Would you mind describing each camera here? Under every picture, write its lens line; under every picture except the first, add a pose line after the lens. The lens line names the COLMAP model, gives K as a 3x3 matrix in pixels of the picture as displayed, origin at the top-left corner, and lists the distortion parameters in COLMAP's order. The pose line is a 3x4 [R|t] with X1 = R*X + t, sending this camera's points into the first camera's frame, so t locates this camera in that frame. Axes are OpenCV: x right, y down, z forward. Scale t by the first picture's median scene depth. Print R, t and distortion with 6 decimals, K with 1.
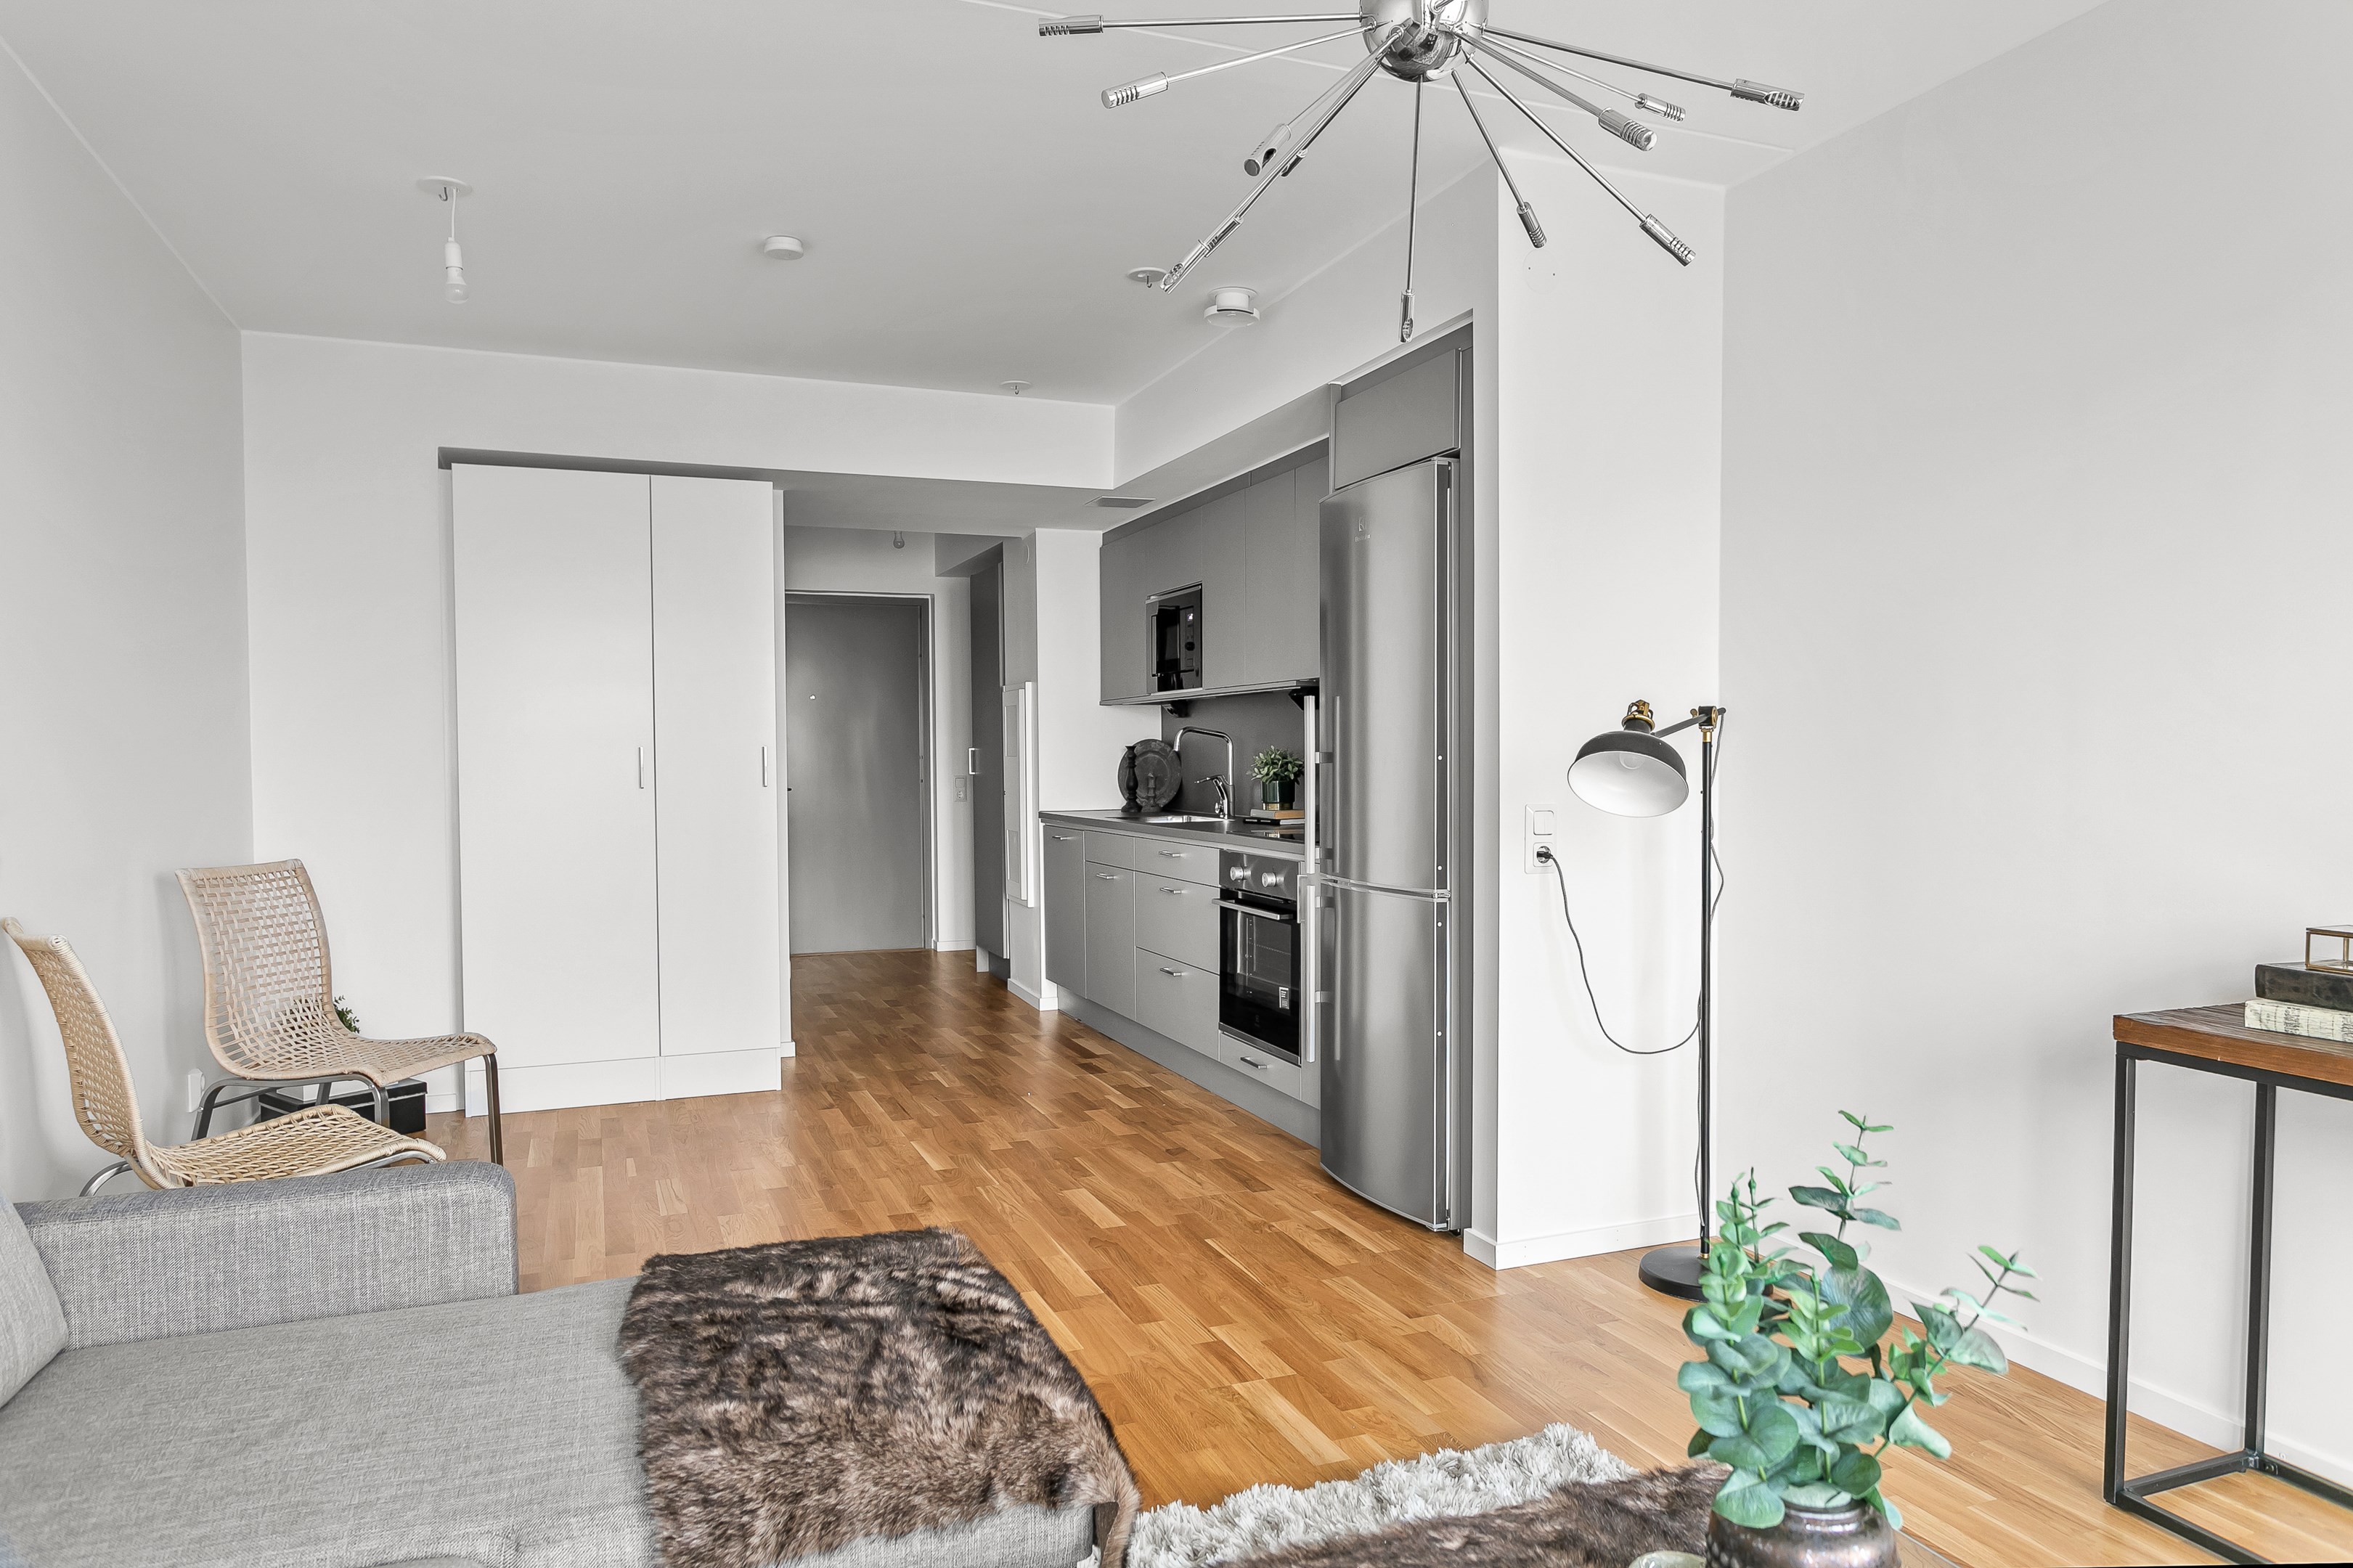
lens RADIAL K [[1422.6, 0, 1167.8], [0, 1422.6, 766.3], [0, 0, 1]] dist [0.000760, 0.000210]
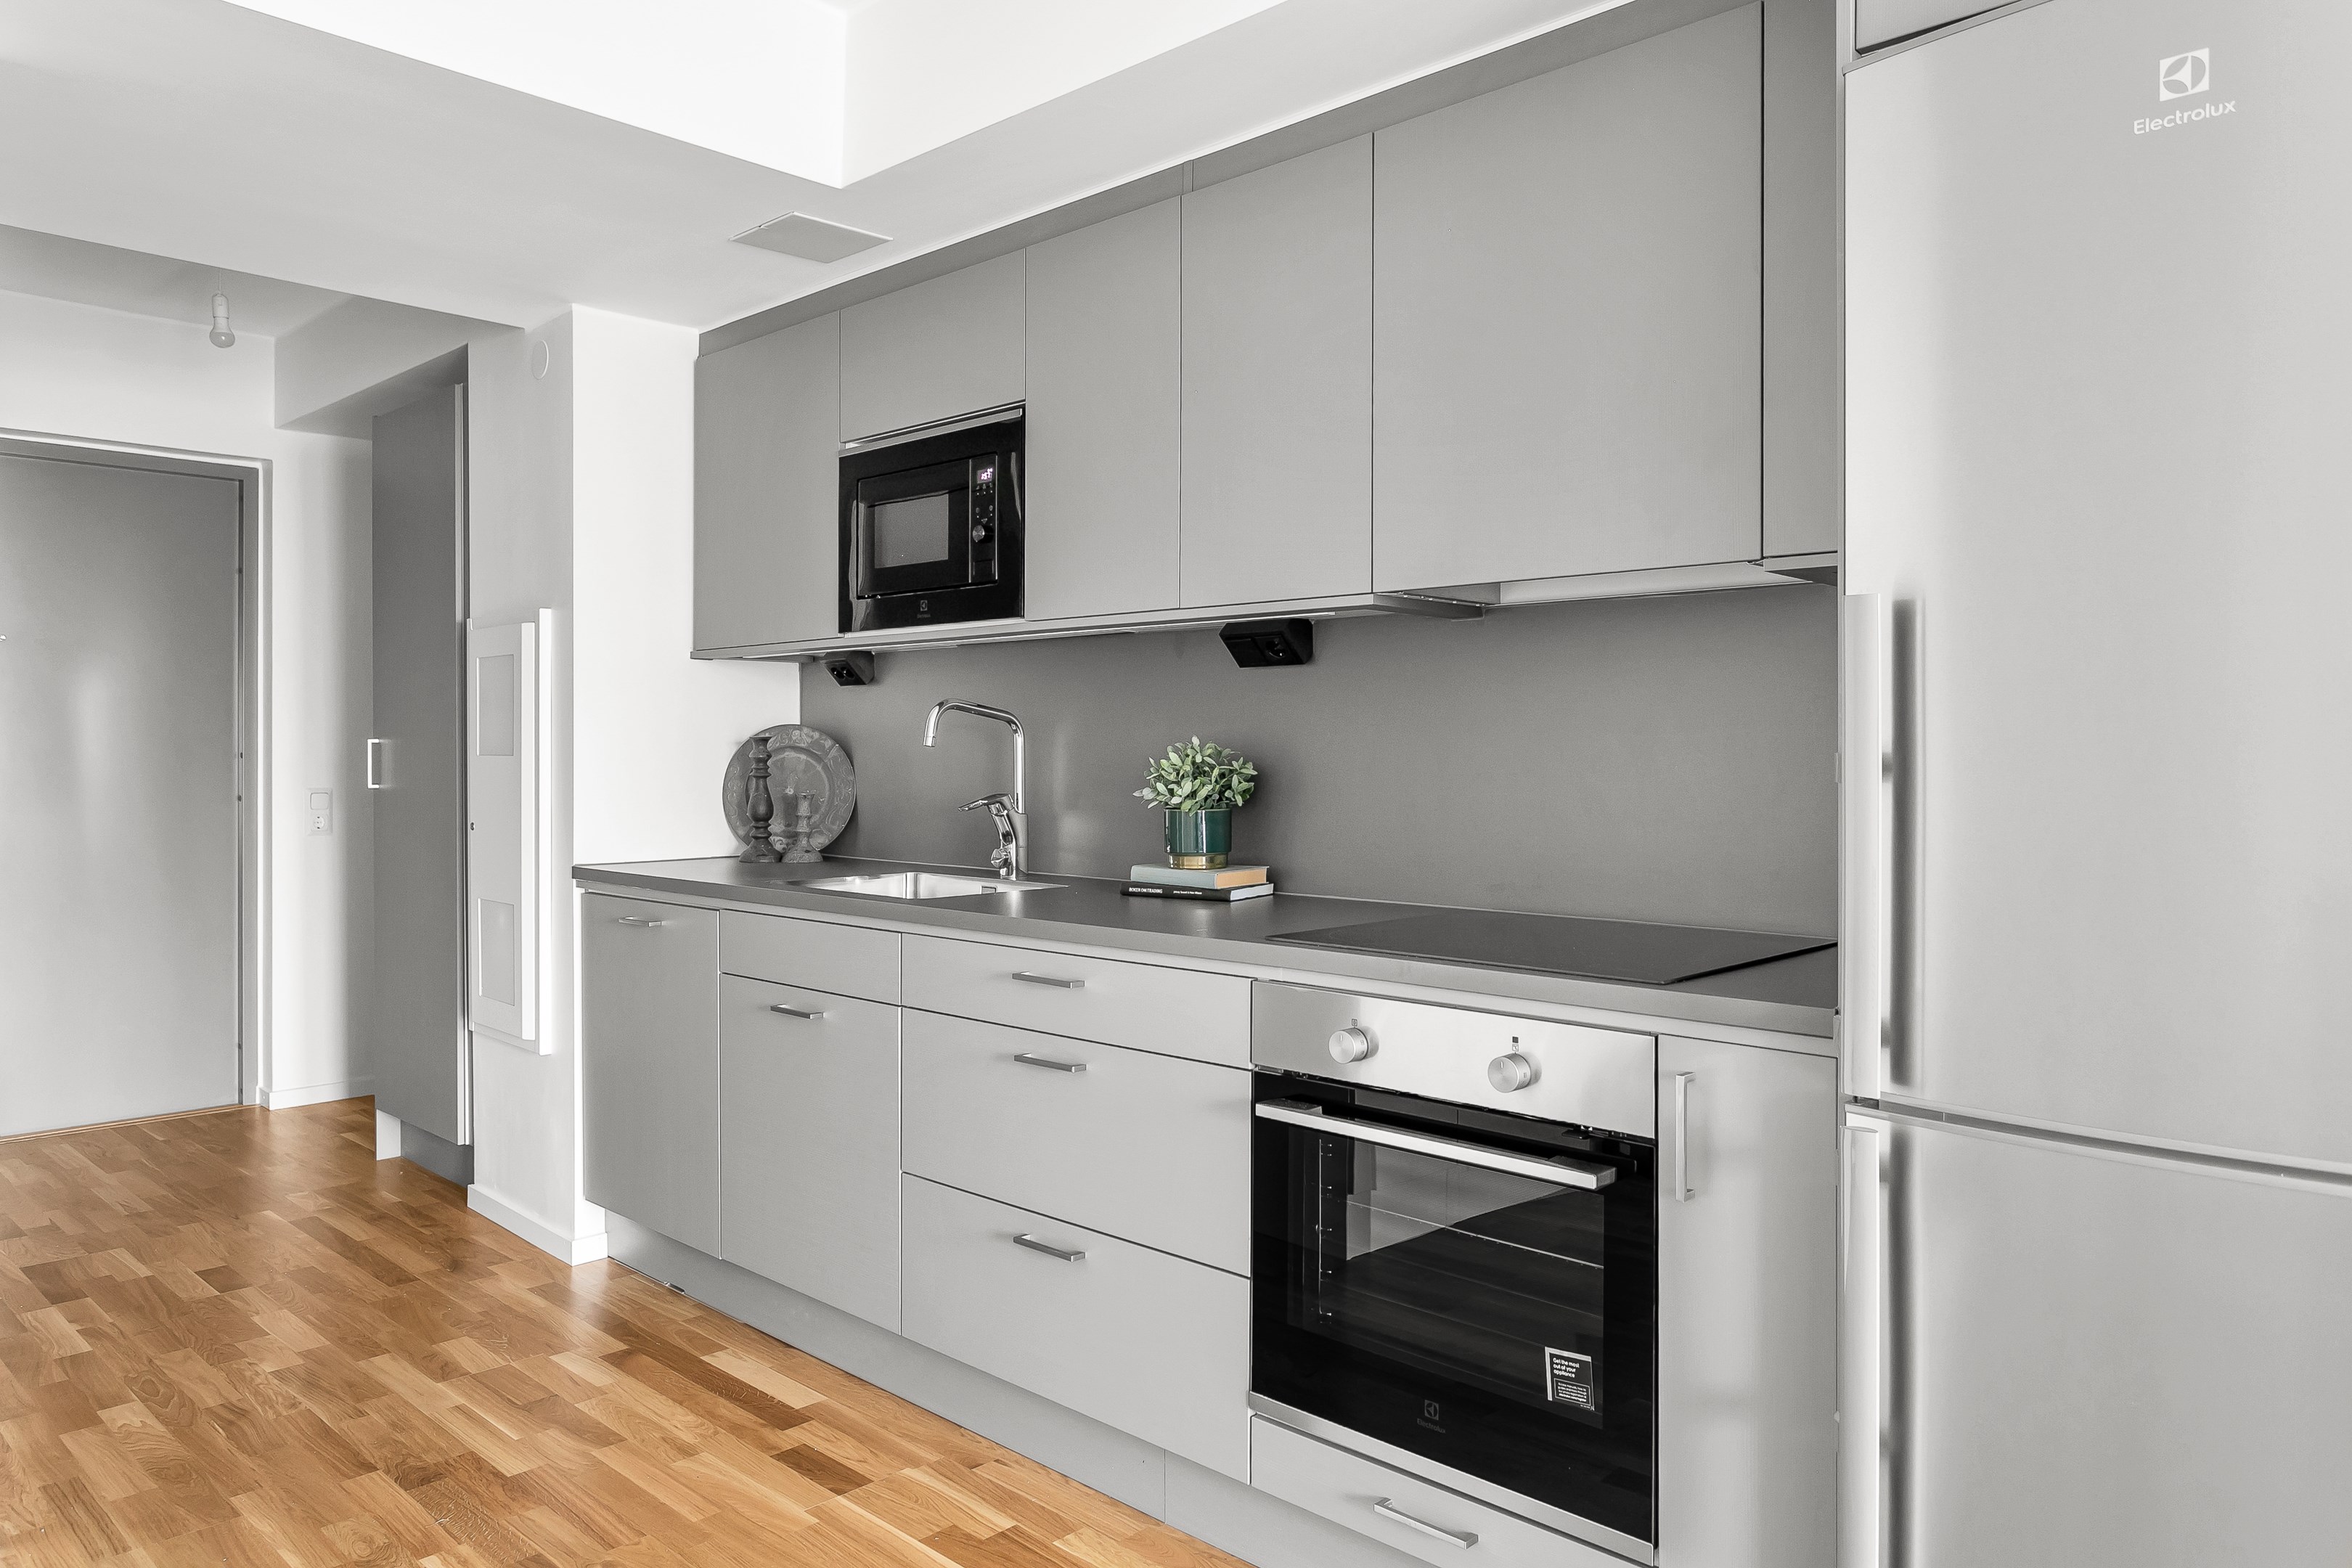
lens RADIAL K [[1516.0, 0, 1131.2], [0, 1516.0, 740.4], [0, 0, 1]] dist [0.003239, 0.001139]
pose [[0.912059, 0.009701, 0.409944, -0.129708], [-0.003397, 0.999865, -0.016104, -0.004427], [-0.410045, 0.013295, 0.911968, 0.426289]]
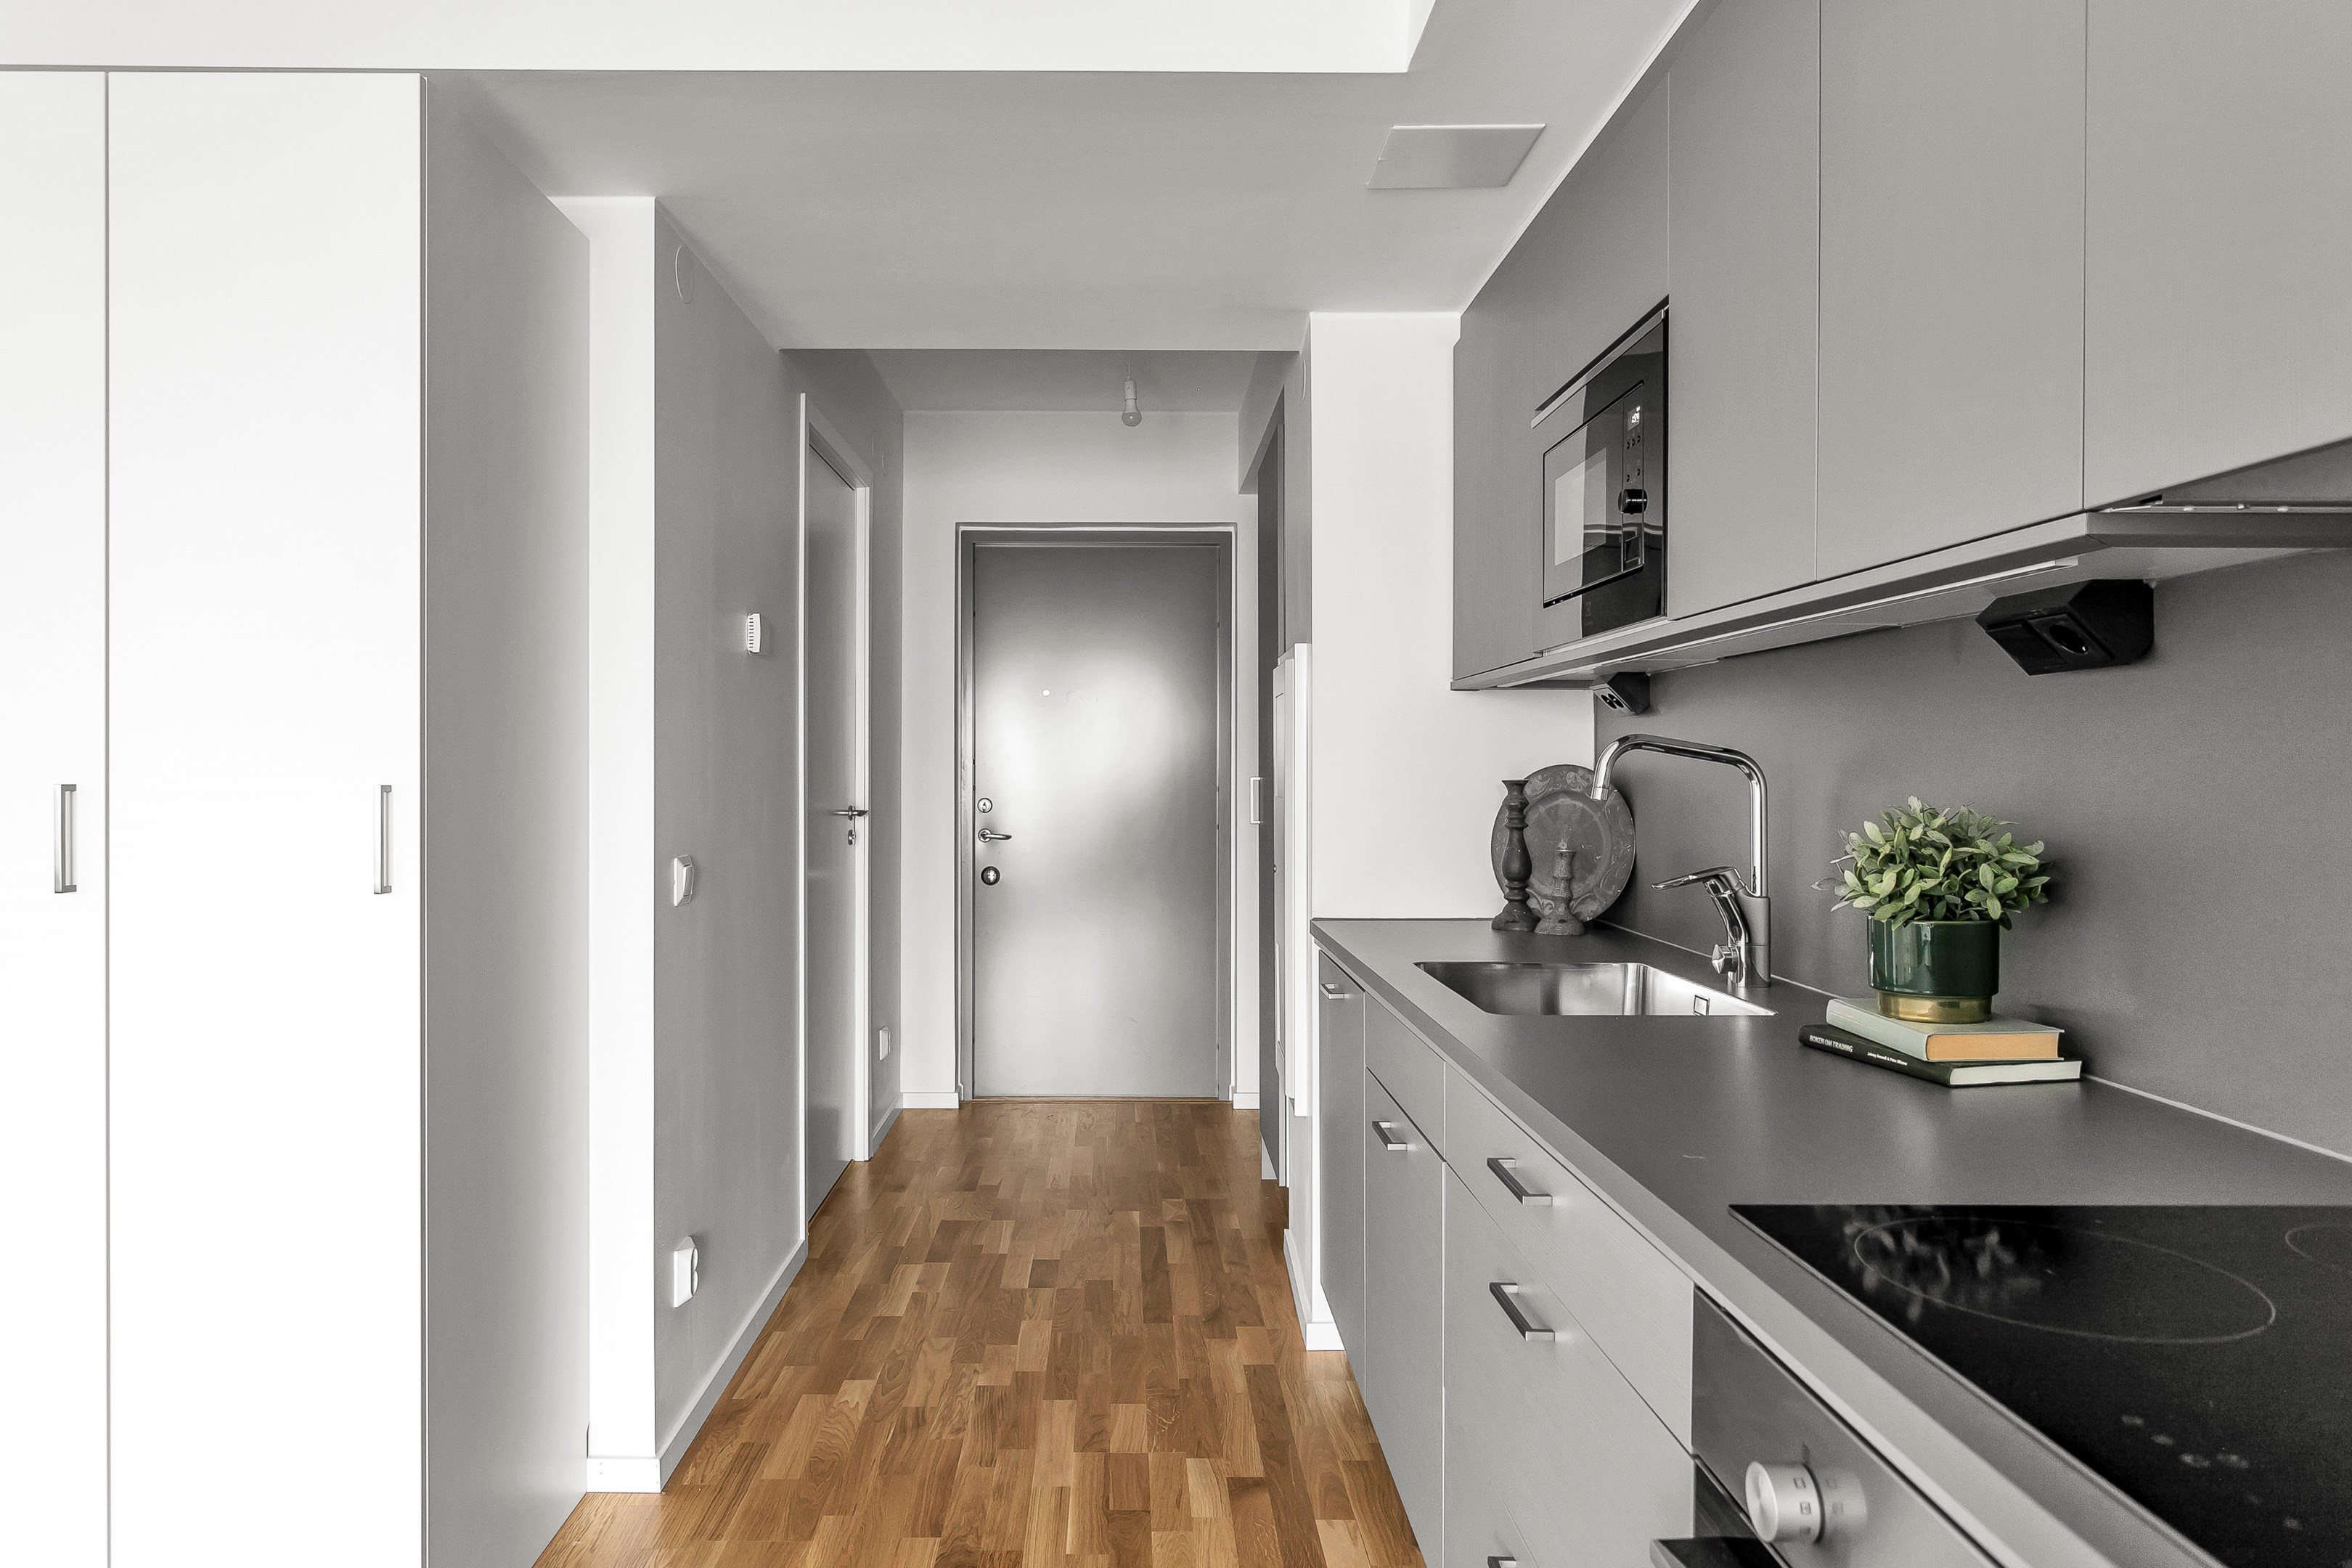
lens RADIAL K [[1422.1, 0, 1167.3], [0, 1422.1, 766.3], [0, 0, 1]] dist [0.000760, 0.000210]
pose [[0.939469, 0.008208, -0.342537, 0.023951], [-0.011393, 0.999909, -0.007287, -0.014120], [0.342446, 0.010749, 0.939476, 0.540524]]
